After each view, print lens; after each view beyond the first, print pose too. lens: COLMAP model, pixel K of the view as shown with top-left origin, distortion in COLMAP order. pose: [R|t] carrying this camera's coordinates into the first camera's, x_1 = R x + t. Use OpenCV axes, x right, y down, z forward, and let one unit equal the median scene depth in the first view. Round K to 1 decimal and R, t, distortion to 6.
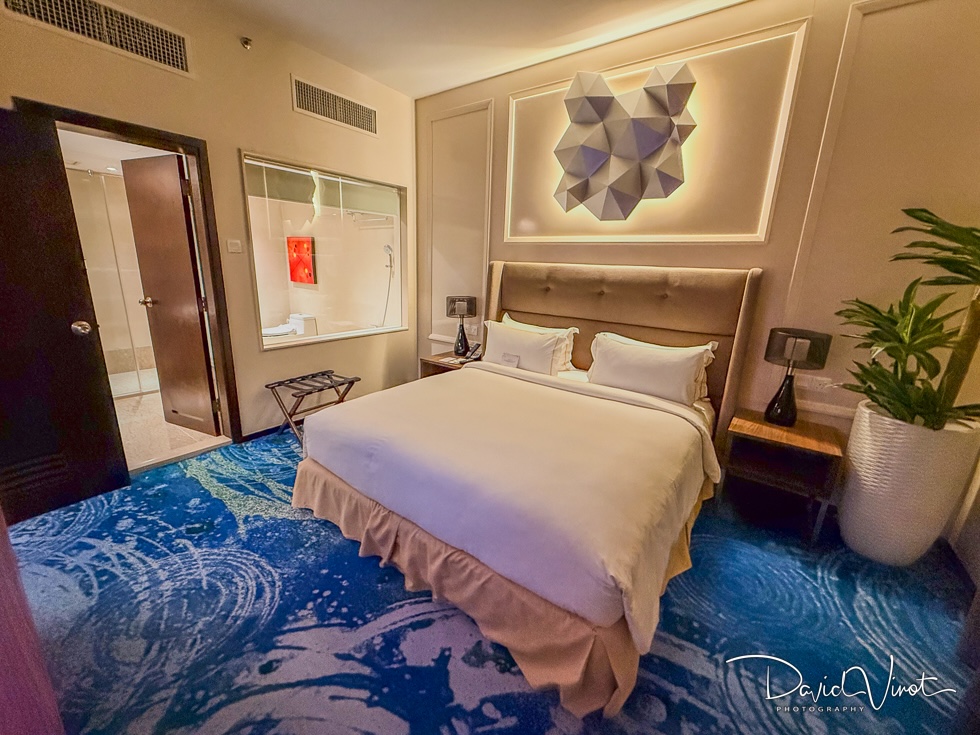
lens RADIAL K [[407.2, 0, 490.0], [0, 407.2, 367.5], [0, 0, 1]] dist [-0.003247, -0.000755]
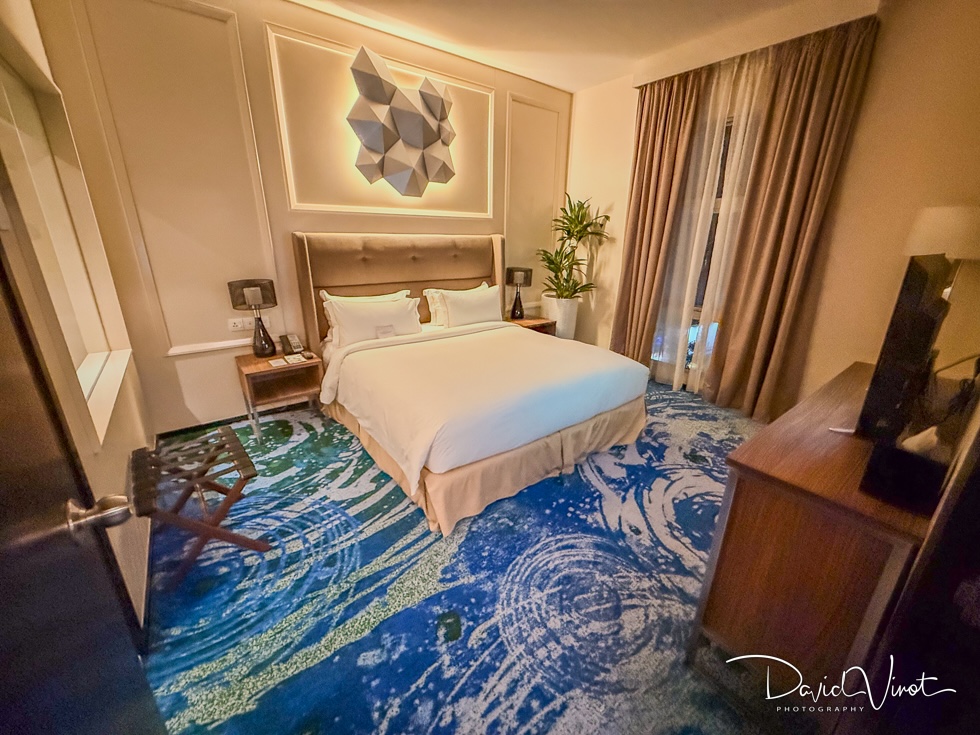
lens RADIAL K [[392.4, 0, 490.0], [0, 392.4, 367.5], [0, 0, 1]] dist [0.000179, -0.000128]
pose [[0.259364, -0.341829, 0.903263, -1.095441], [0.233019, 0.929786, 0.284956, -0.209562], [-0.937247, 0.136570, 0.320806, 0.596108]]
